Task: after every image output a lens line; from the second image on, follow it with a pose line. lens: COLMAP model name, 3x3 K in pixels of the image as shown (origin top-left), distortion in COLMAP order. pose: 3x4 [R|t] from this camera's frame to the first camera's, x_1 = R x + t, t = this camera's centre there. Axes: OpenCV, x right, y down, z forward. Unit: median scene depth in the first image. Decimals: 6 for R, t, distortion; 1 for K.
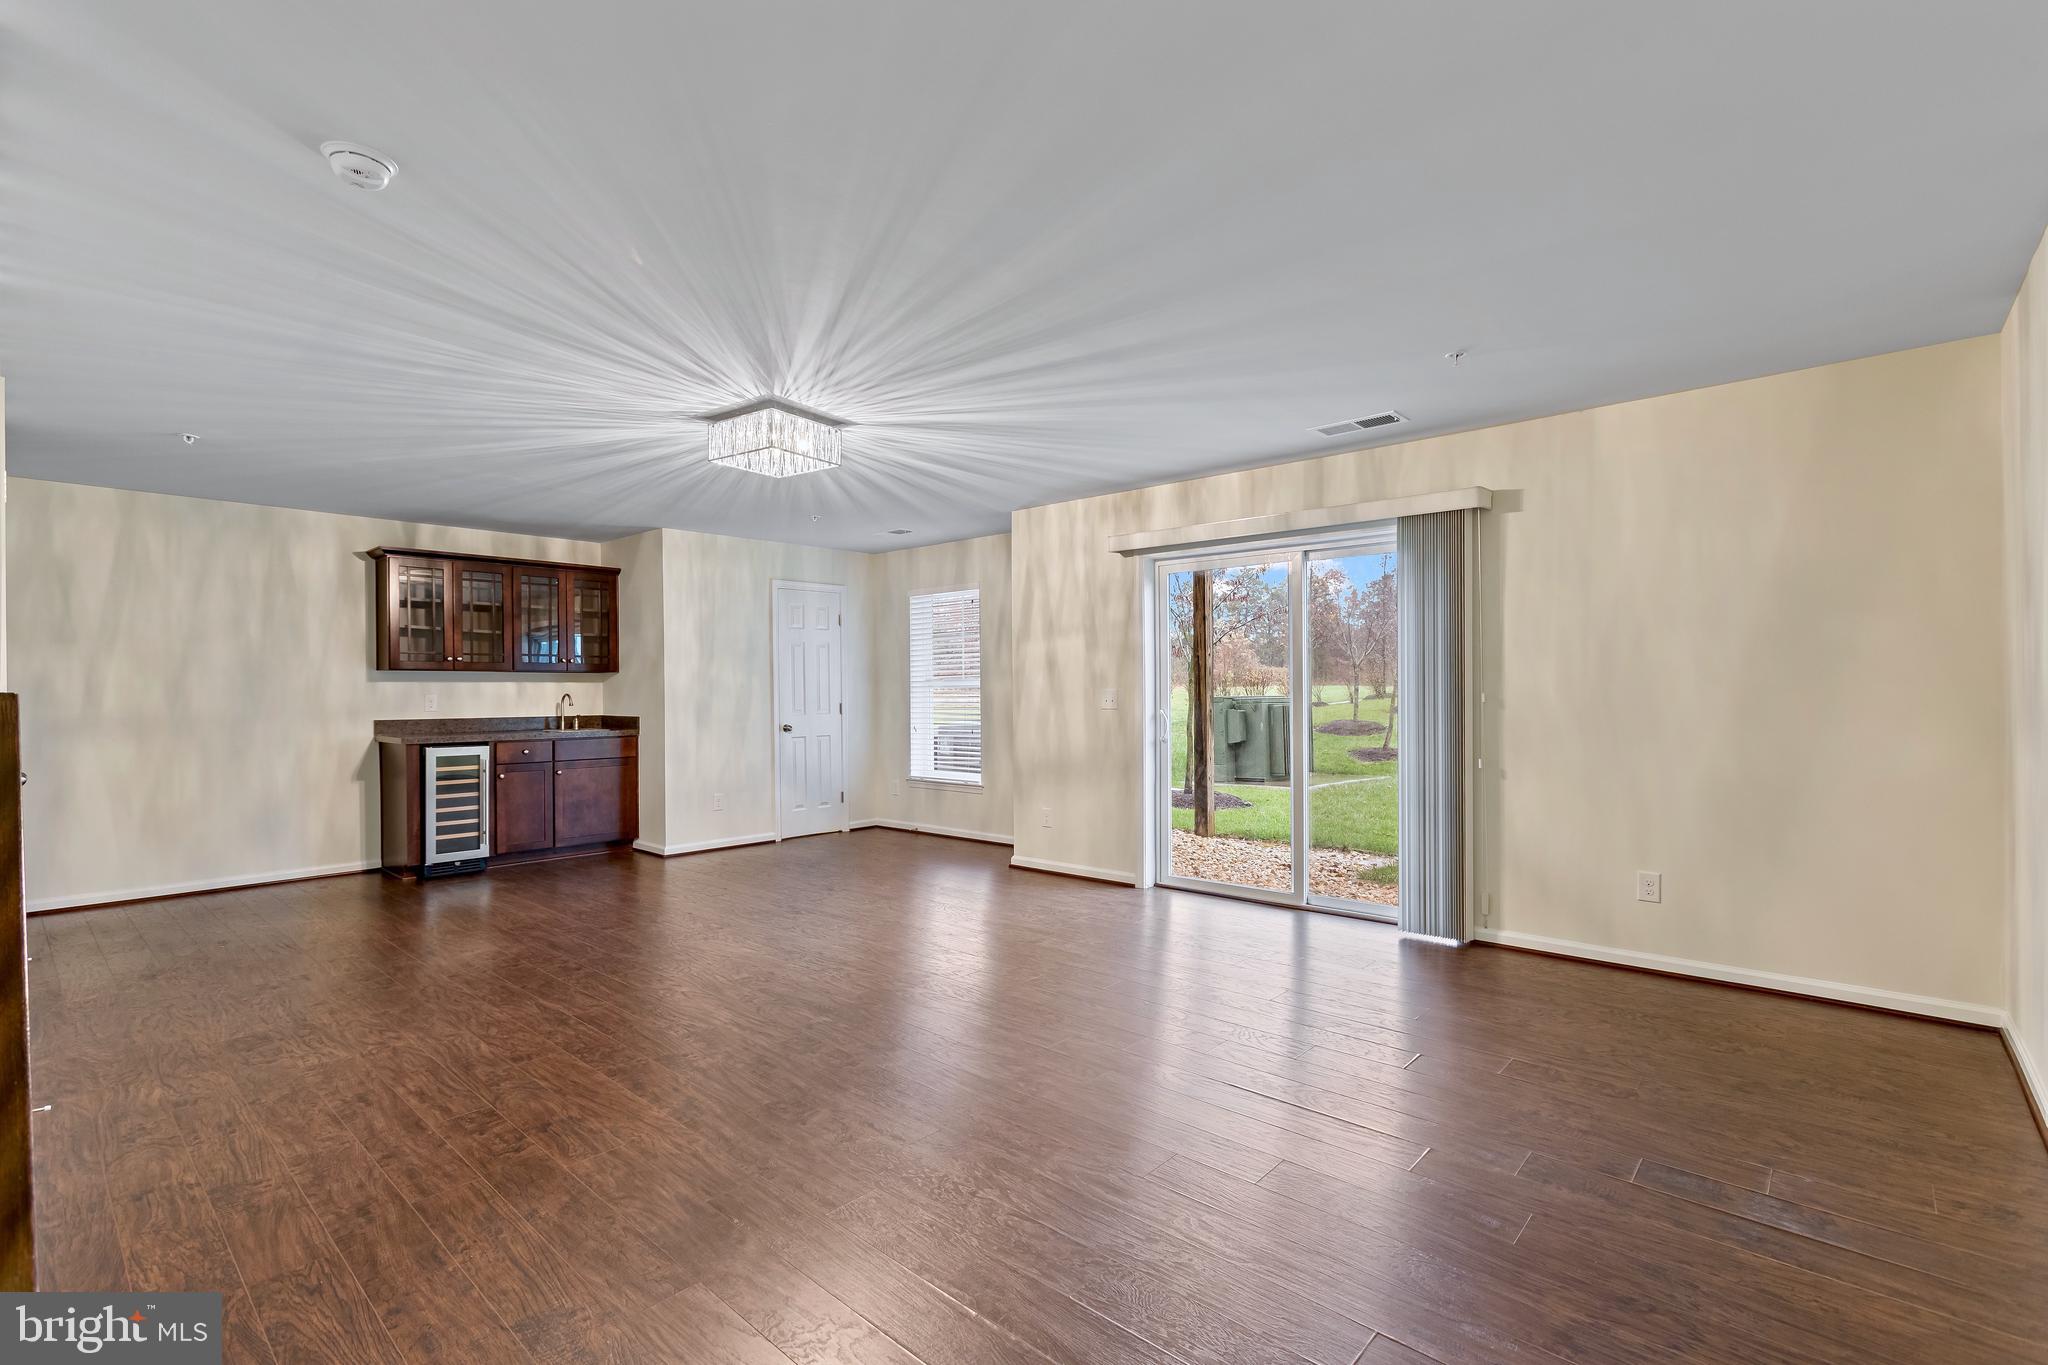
lens RADIAL K [[935.9, 0, 1025.2], [0, 935.9, 694.2], [0, 0, 1]] dist [-0.011807, 0.008690]
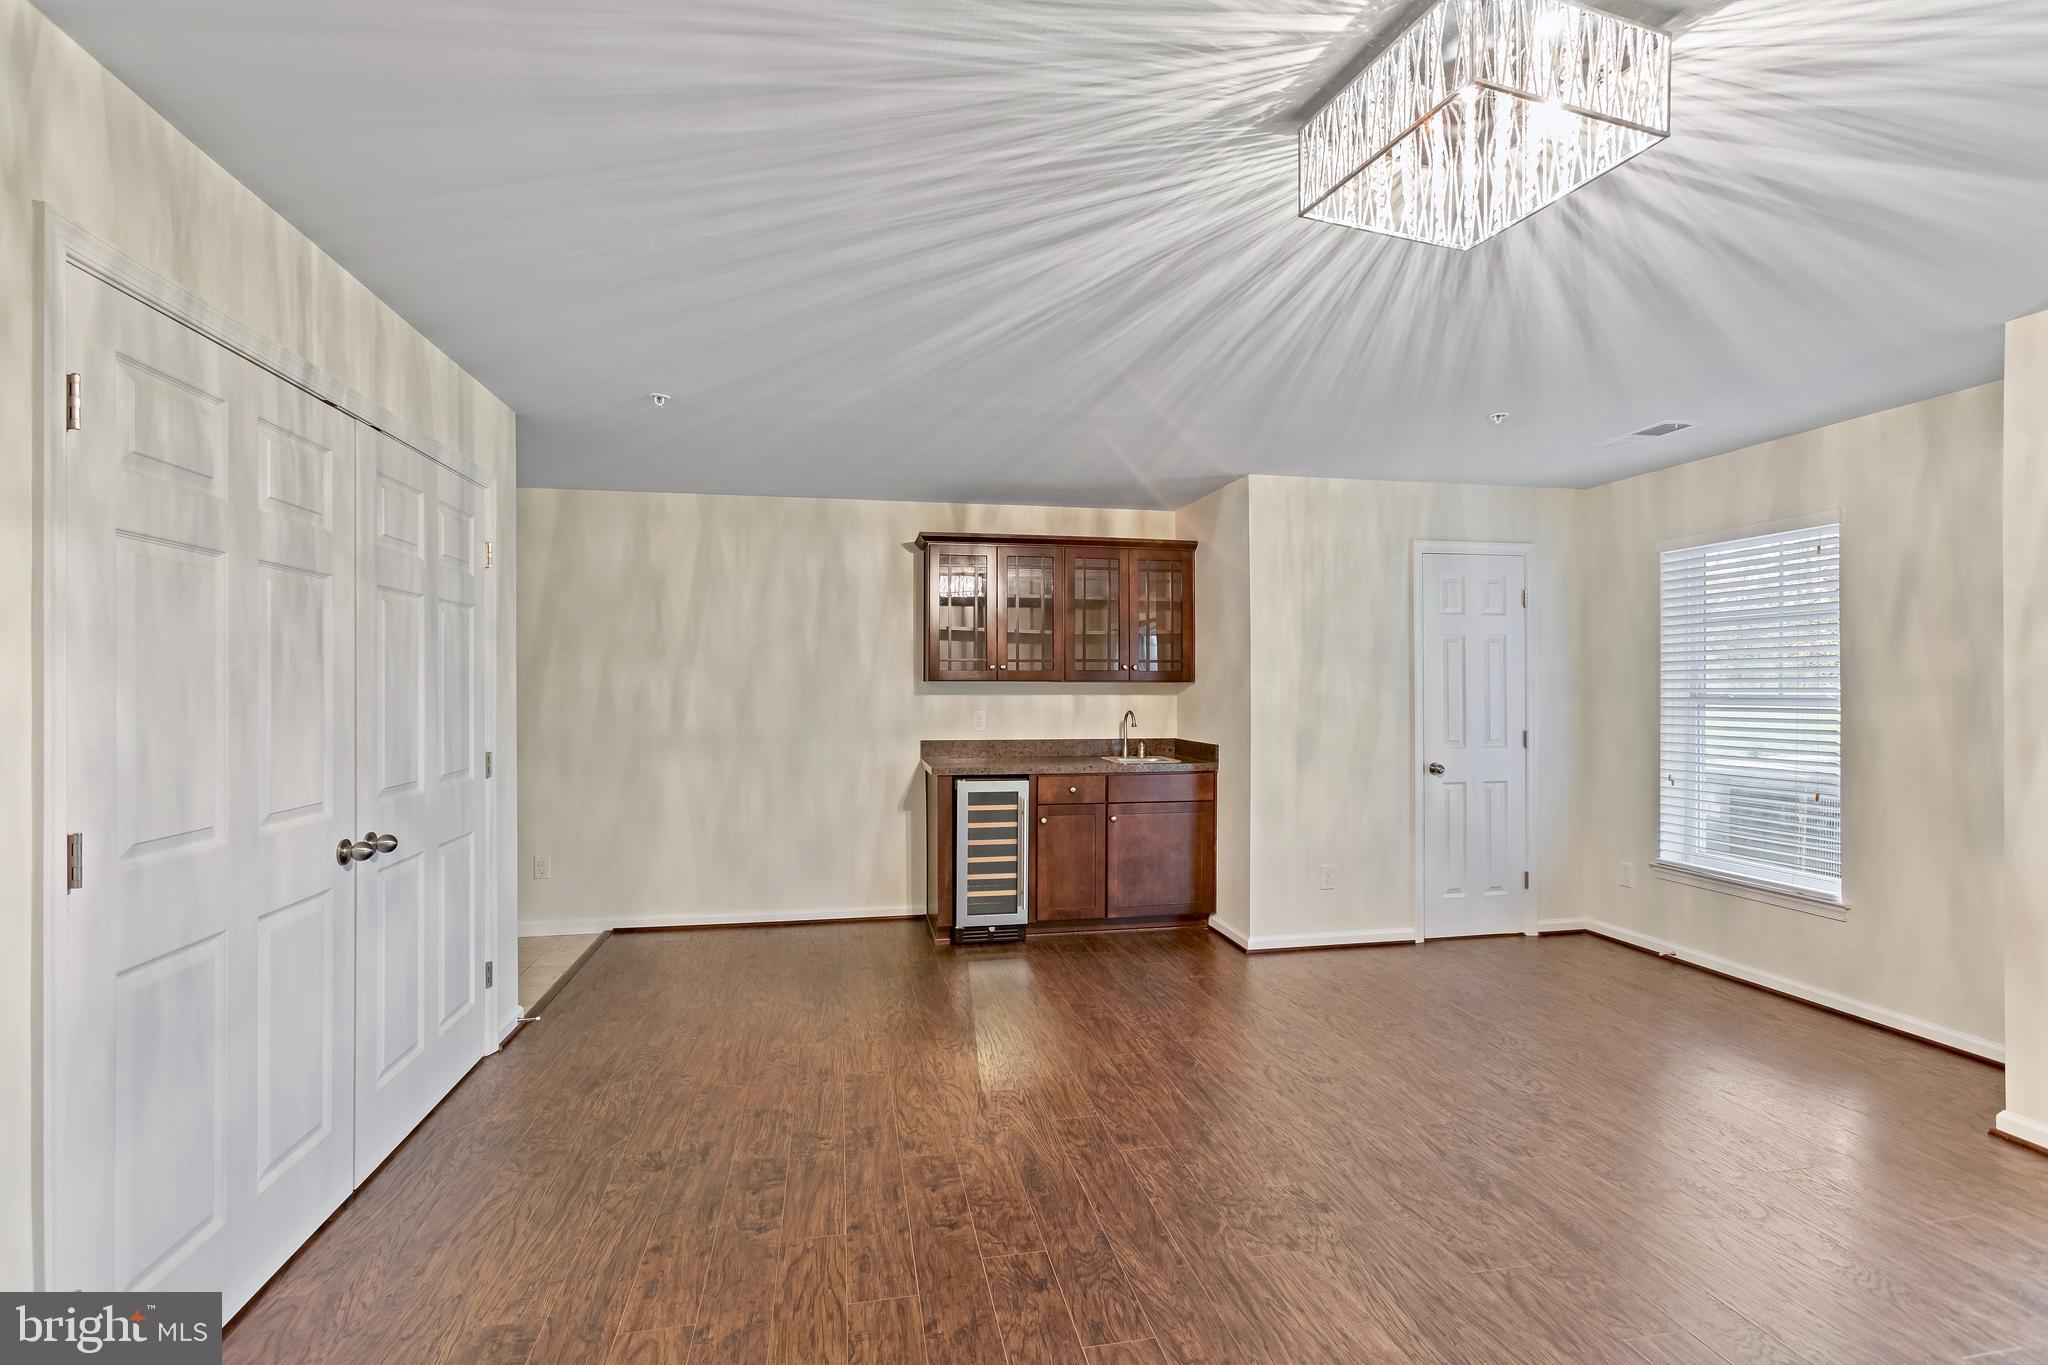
lens RADIAL K [[935.9, 0, 1014.9], [0, 935.9, 687.7], [0, 0, 1]] dist [-0.011807, 0.008690]
pose [[0.798194, 0.007372, -0.602355, -0.118614], [-0.008630, 0.999962, 0.000802, -0.021136], [0.602339, 0.004558, 0.798228, 0.373364]]
